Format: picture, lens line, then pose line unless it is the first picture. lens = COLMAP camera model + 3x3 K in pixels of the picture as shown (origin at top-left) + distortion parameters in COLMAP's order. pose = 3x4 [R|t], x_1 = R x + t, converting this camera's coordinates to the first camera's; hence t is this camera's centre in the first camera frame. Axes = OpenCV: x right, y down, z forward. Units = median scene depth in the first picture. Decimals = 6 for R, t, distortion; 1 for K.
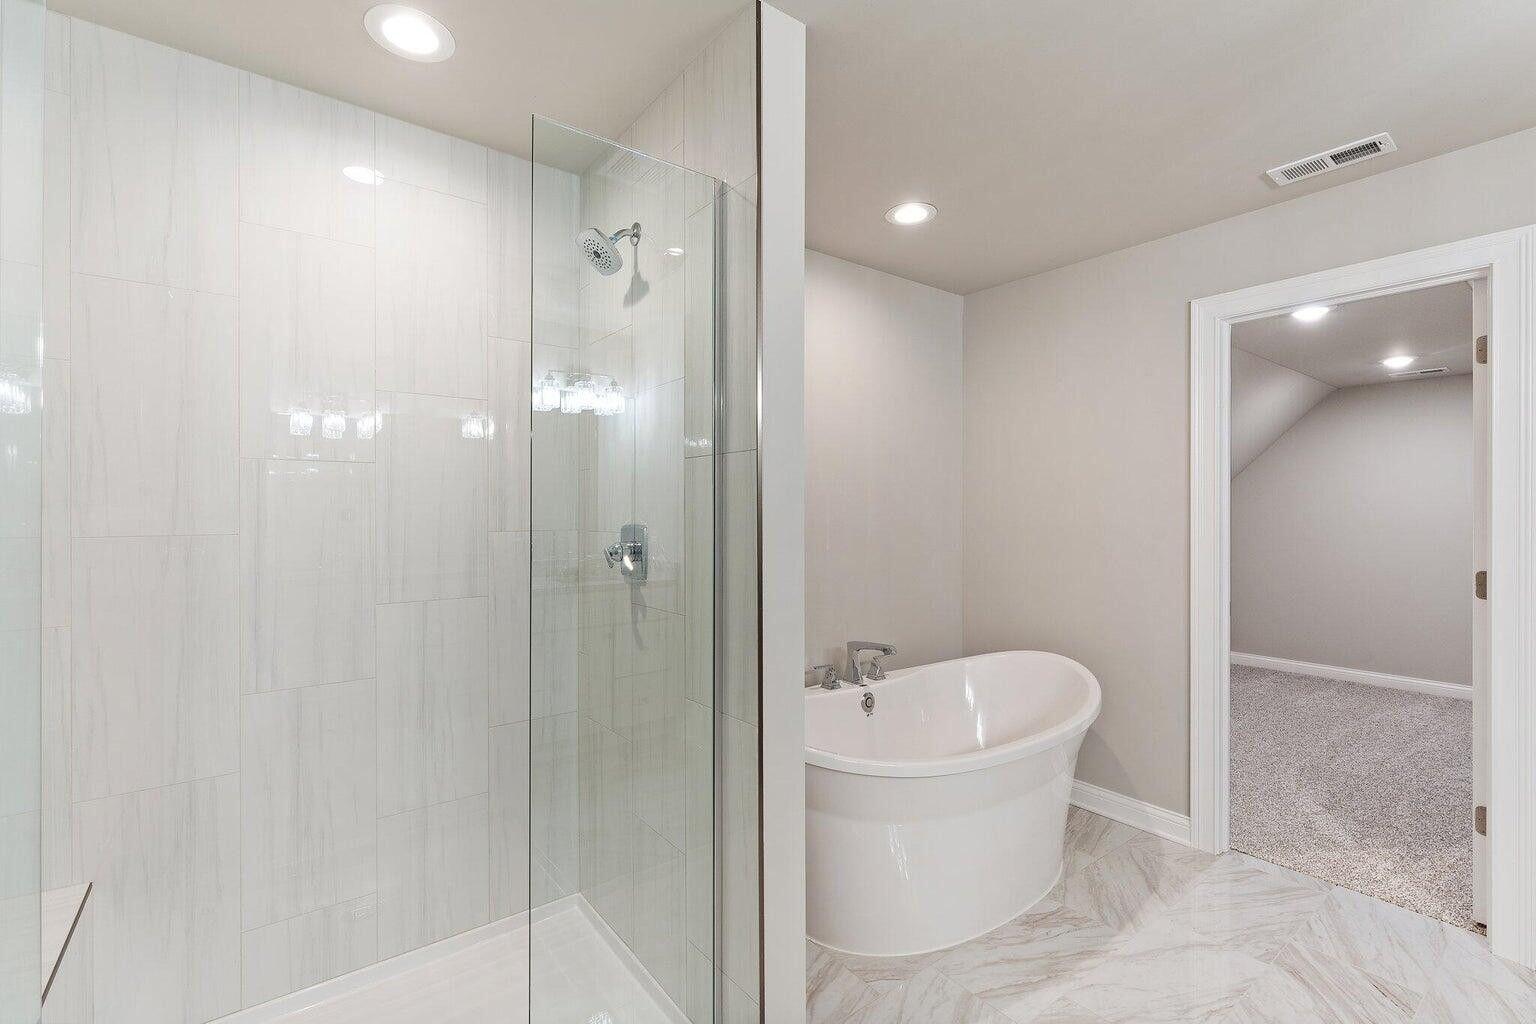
lens RADIAL K [[676.5, 0, 768.6], [0, 676.5, 507.1], [0, 0, 1]] dist [0.002971, 0.000397]
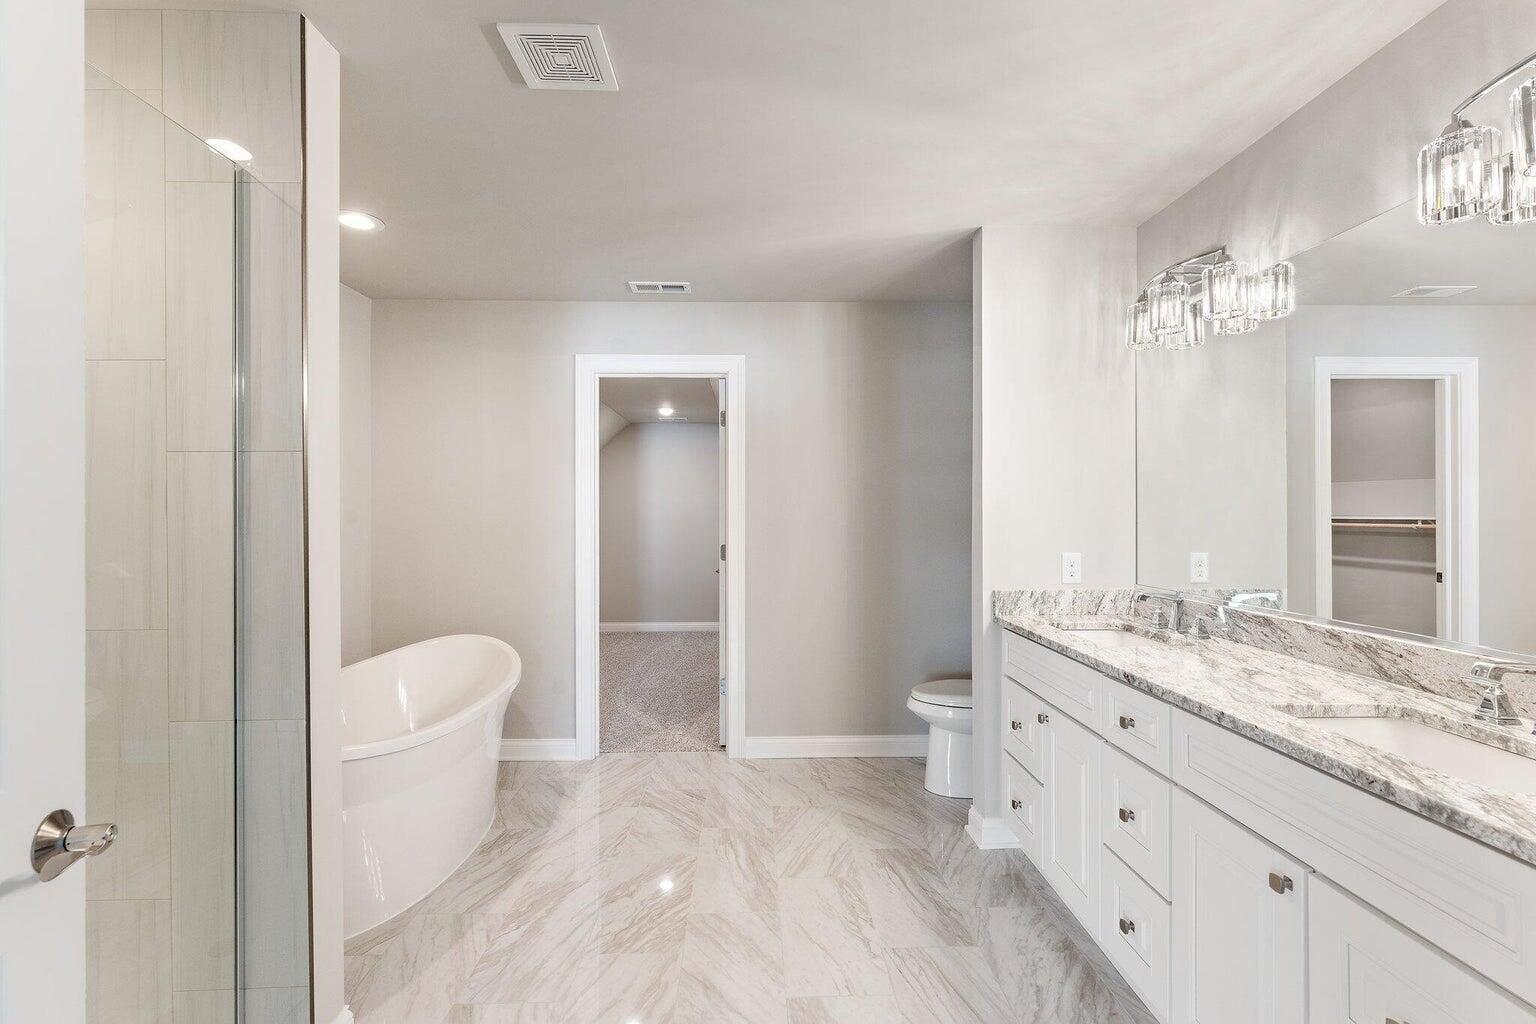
lens RADIAL K [[674.1, 0, 767.8], [0, 674.1, 510.8], [0, 0, 1]] dist [-0.000753, 0.000031]
pose [[0.589836, -0.003177, 0.807517, -0.270137], [0.001228, 0.999995, 0.003037, 0.001878], [-0.807522, -0.000800, 0.589837, -0.112307]]
